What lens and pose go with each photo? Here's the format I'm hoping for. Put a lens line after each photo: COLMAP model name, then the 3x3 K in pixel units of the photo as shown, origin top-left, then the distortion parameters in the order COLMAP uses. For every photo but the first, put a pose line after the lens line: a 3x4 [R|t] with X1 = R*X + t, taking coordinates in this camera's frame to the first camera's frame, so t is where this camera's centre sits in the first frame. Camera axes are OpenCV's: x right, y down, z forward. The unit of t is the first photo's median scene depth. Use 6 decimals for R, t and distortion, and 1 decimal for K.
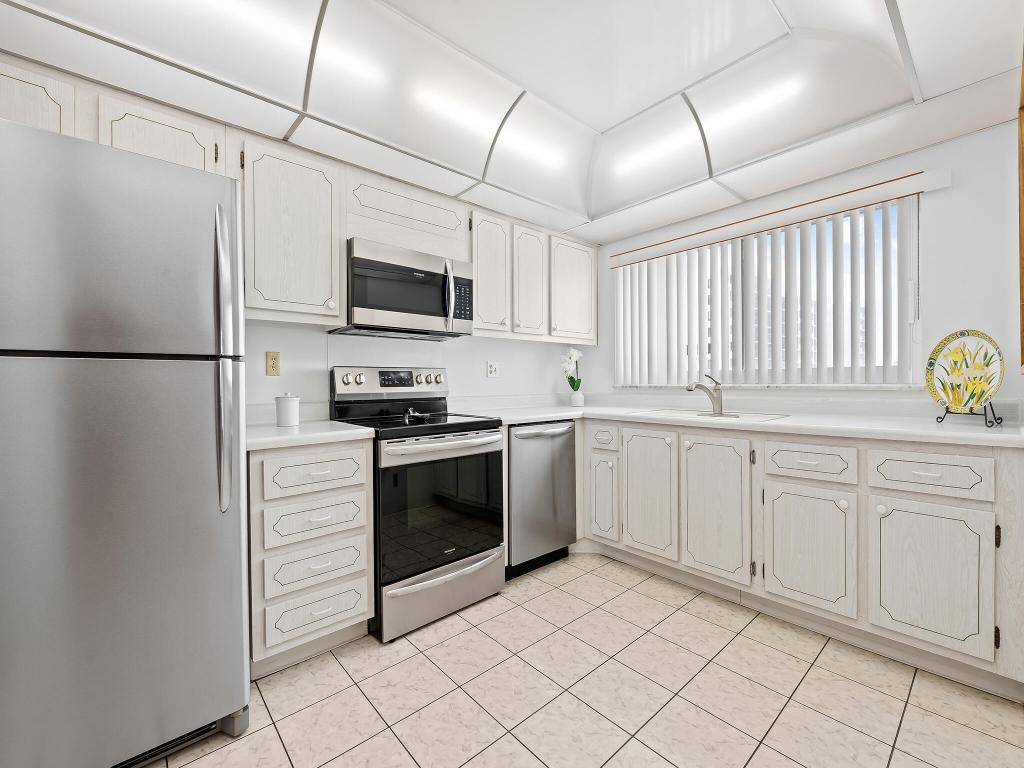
lens RADIAL K [[432.5, 0, 512.0], [0, 432.5, 384.0], [0, 0, 1]] dist [0.000977, 0.000235]
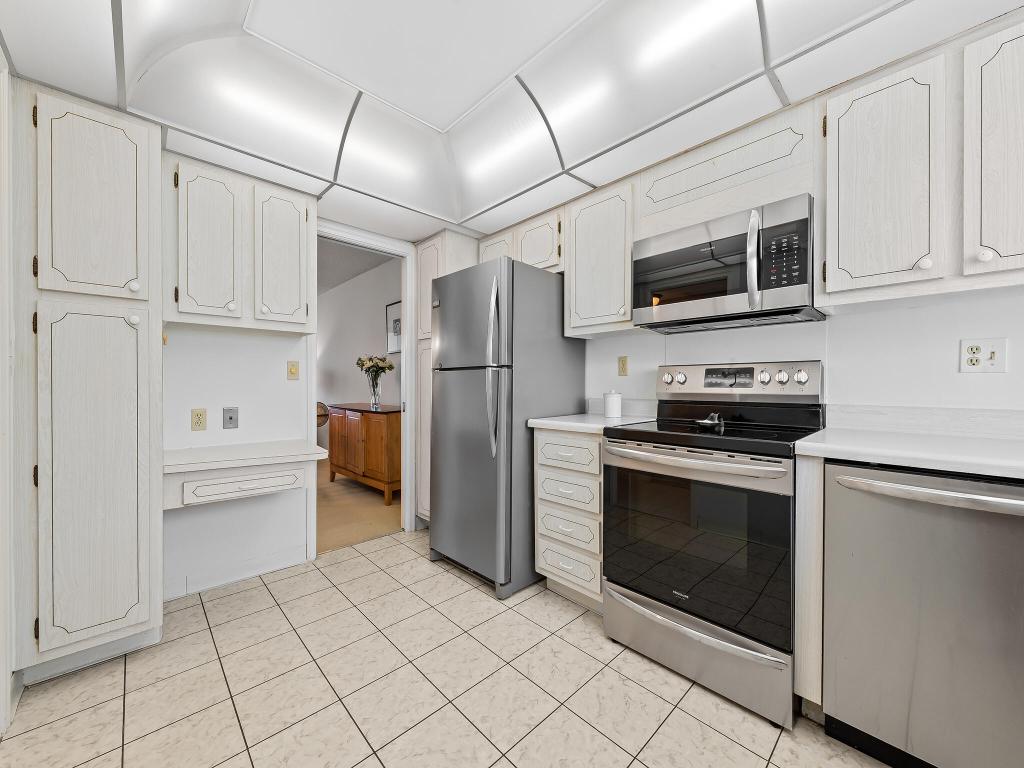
lens RADIAL K [[400.3, 0, 512.0], [0, 400.3, 384.0], [0, 0, 1]] dist [0.013204, -0.000209]
pose [[0.030192, 0.008160, -0.999511, 0.602326], [-0.003805, 0.999960, 0.008048, -0.005165], [0.999537, 0.003561, 0.030222, 0.690608]]
